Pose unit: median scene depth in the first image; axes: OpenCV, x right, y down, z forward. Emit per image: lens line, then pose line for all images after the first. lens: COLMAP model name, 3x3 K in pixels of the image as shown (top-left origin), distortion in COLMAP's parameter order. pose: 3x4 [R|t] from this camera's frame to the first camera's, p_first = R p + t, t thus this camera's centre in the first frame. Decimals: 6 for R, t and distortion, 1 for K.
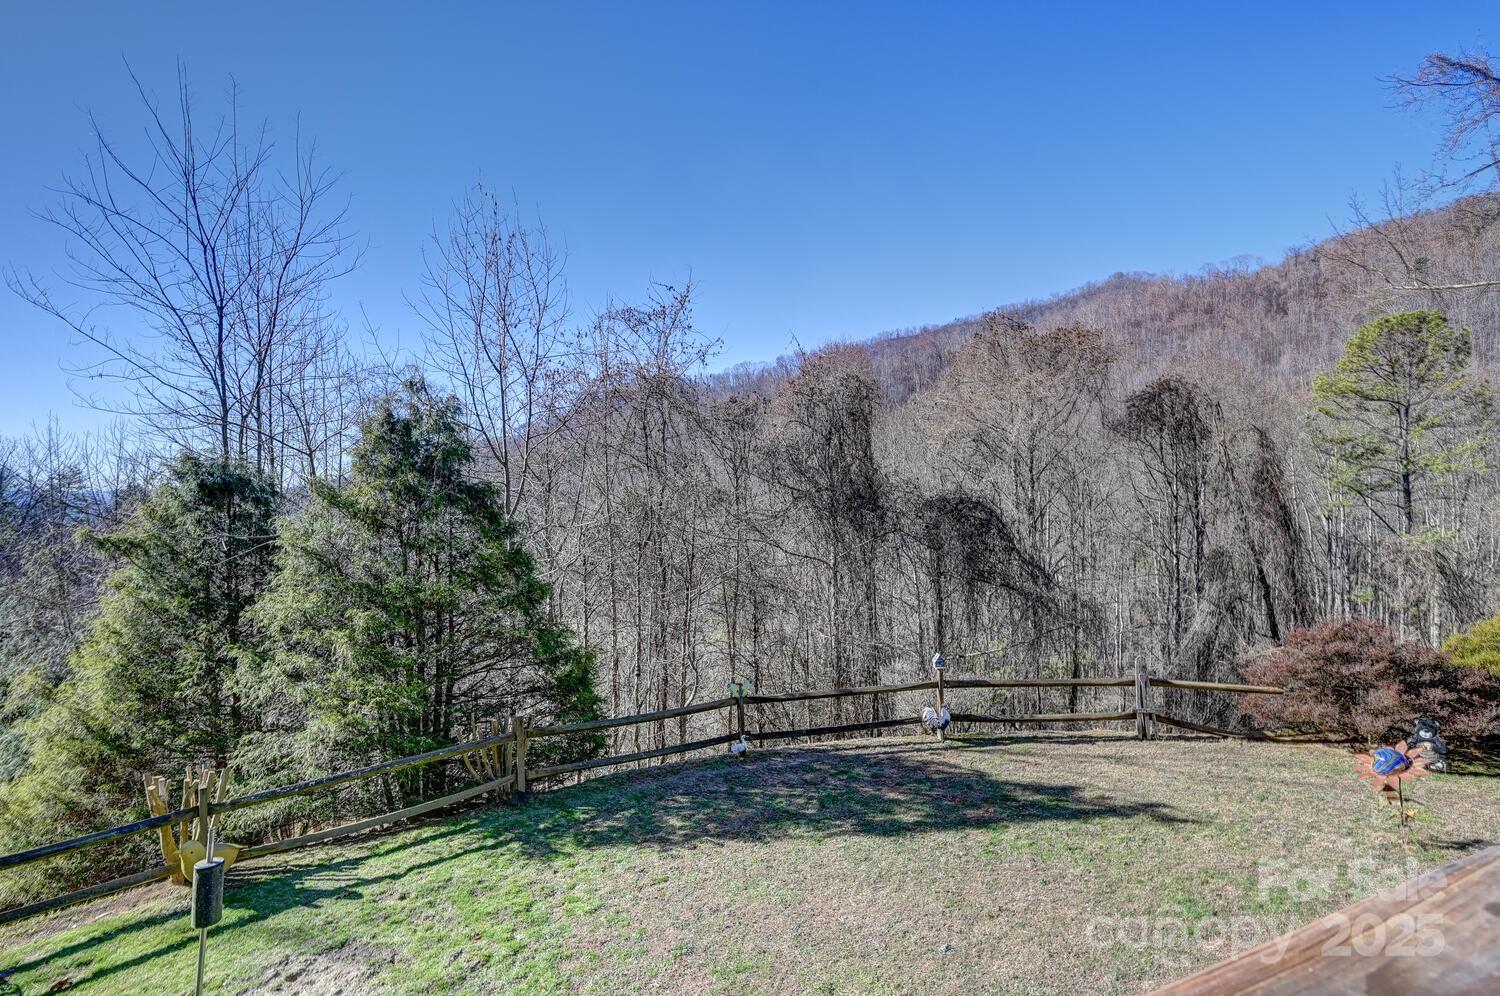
lens RADIAL K [[692.5, 0, 753.1], [0, 692.5, 508.2], [0, 0, 1]] dist [-0.003380, -0.000108]
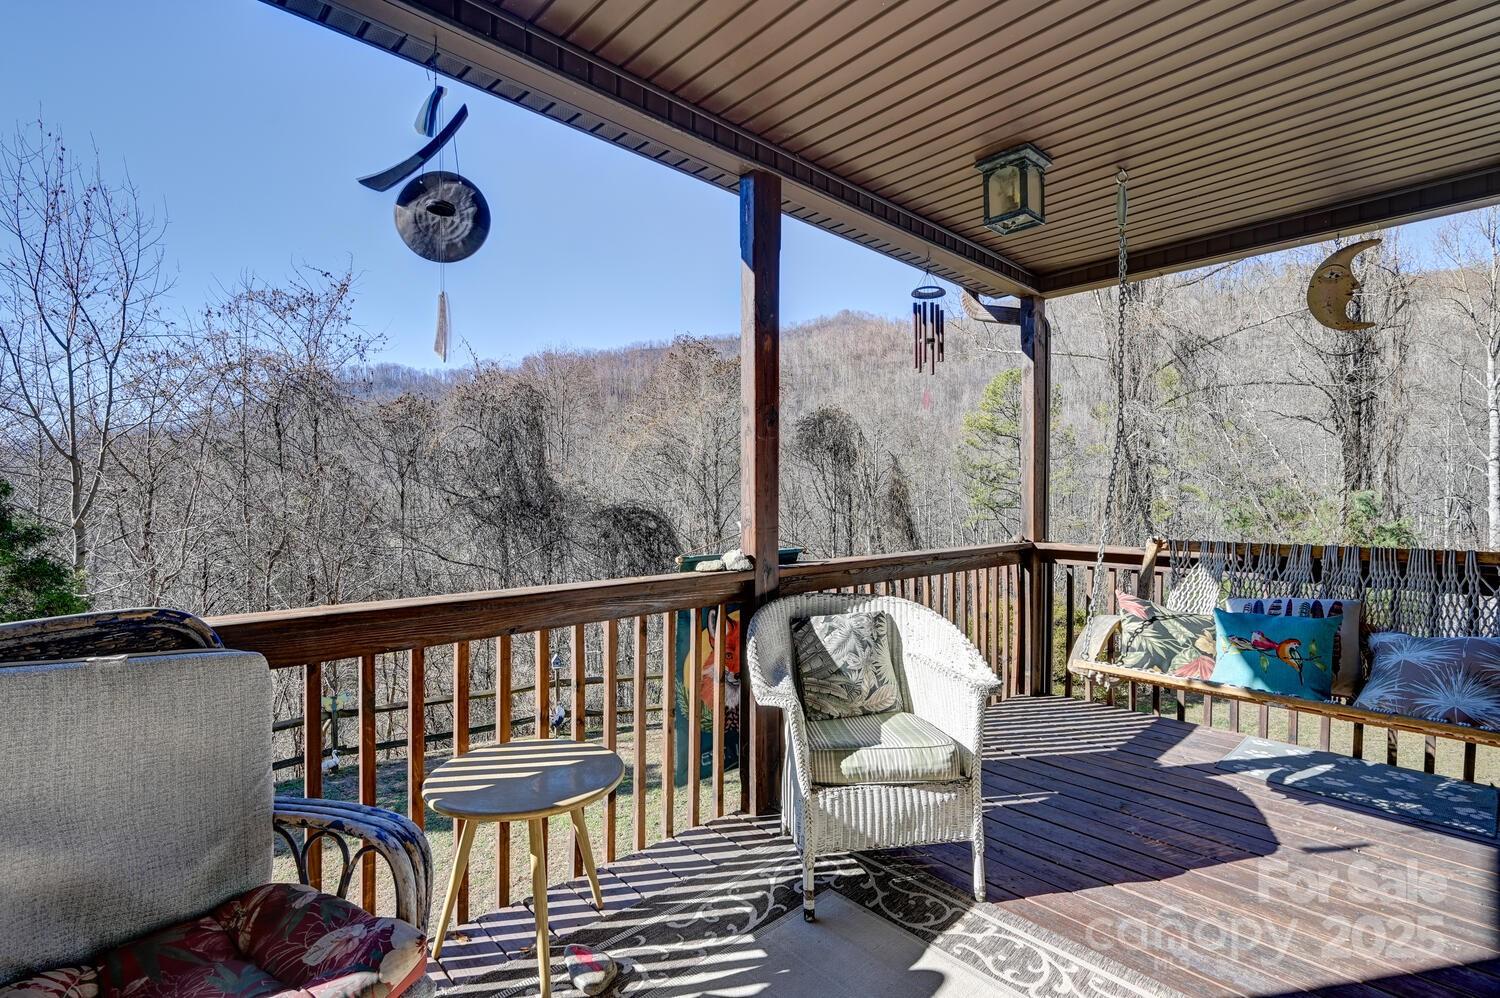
lens RADIAL K [[692.5, 0, 753.1], [0, 692.5, 509.2], [0, 0, 1]] dist [-0.003380, -0.000108]
pose [[0.939232, 0.016780, 0.342874, 0.102266], [-0.013184, 0.999831, -0.012815, -0.001413], [-0.343031, 0.007516, 0.939294, -0.054723]]
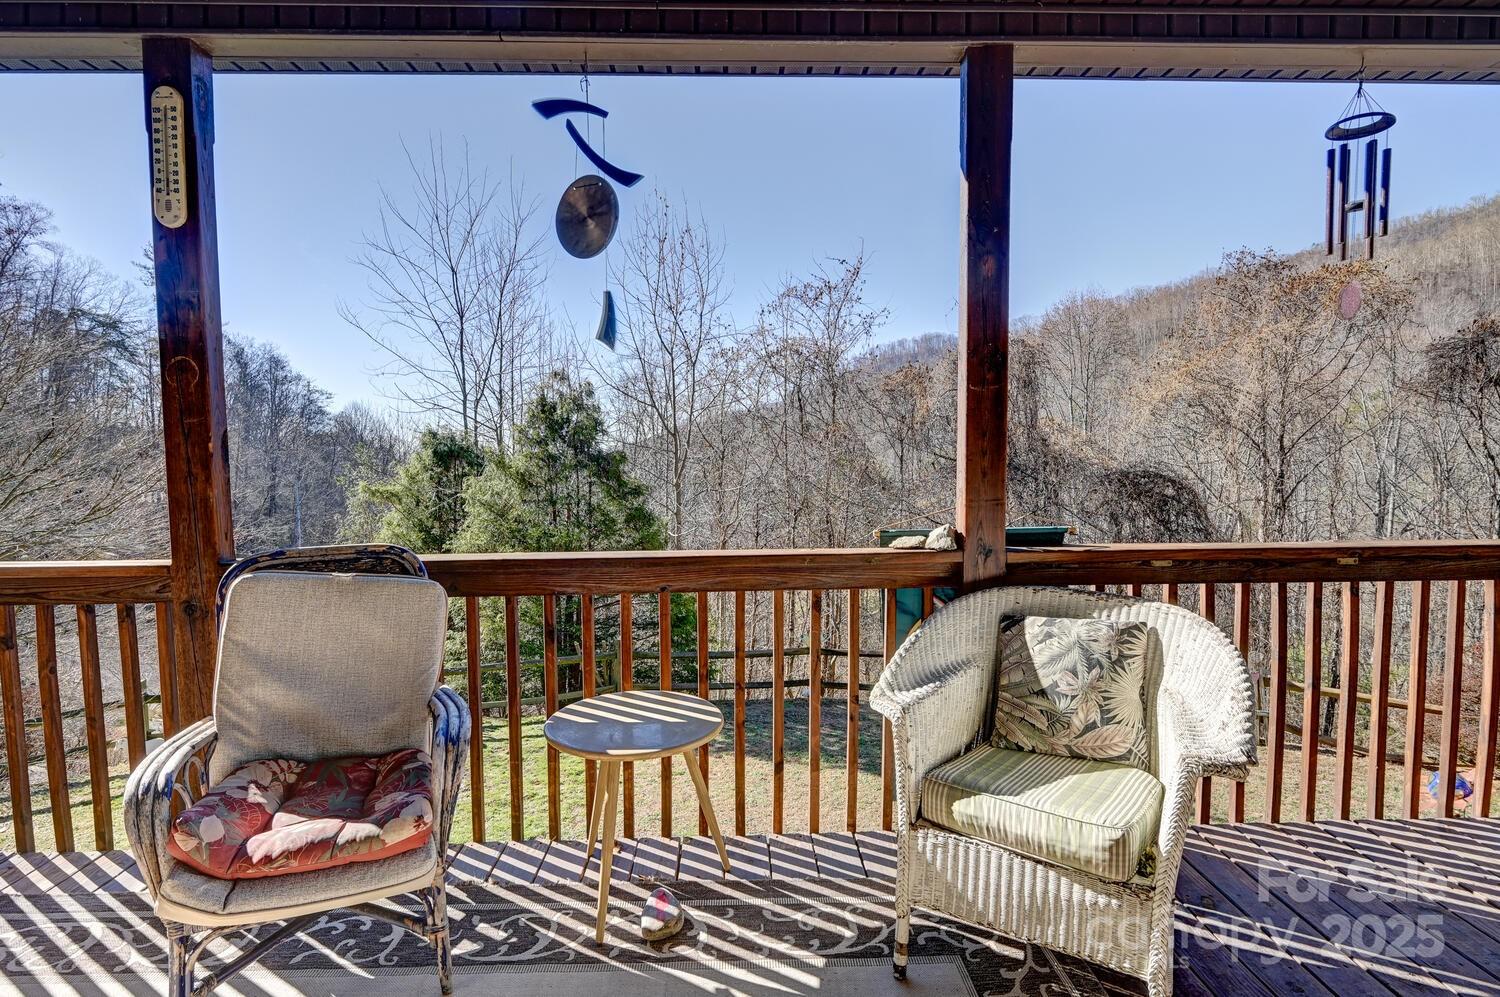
lens RADIAL K [[714.0, 0, 760.3], [0, 714.0, 510.1], [0, 0, 1]] dist [-0.001161, -0.000324]
pose [[0.931068, 0.037557, -0.362906, 0.163343], [-0.019680, 0.998409, 0.052835, -0.003309], [0.364313, -0.042052, 0.930327, -0.045311]]
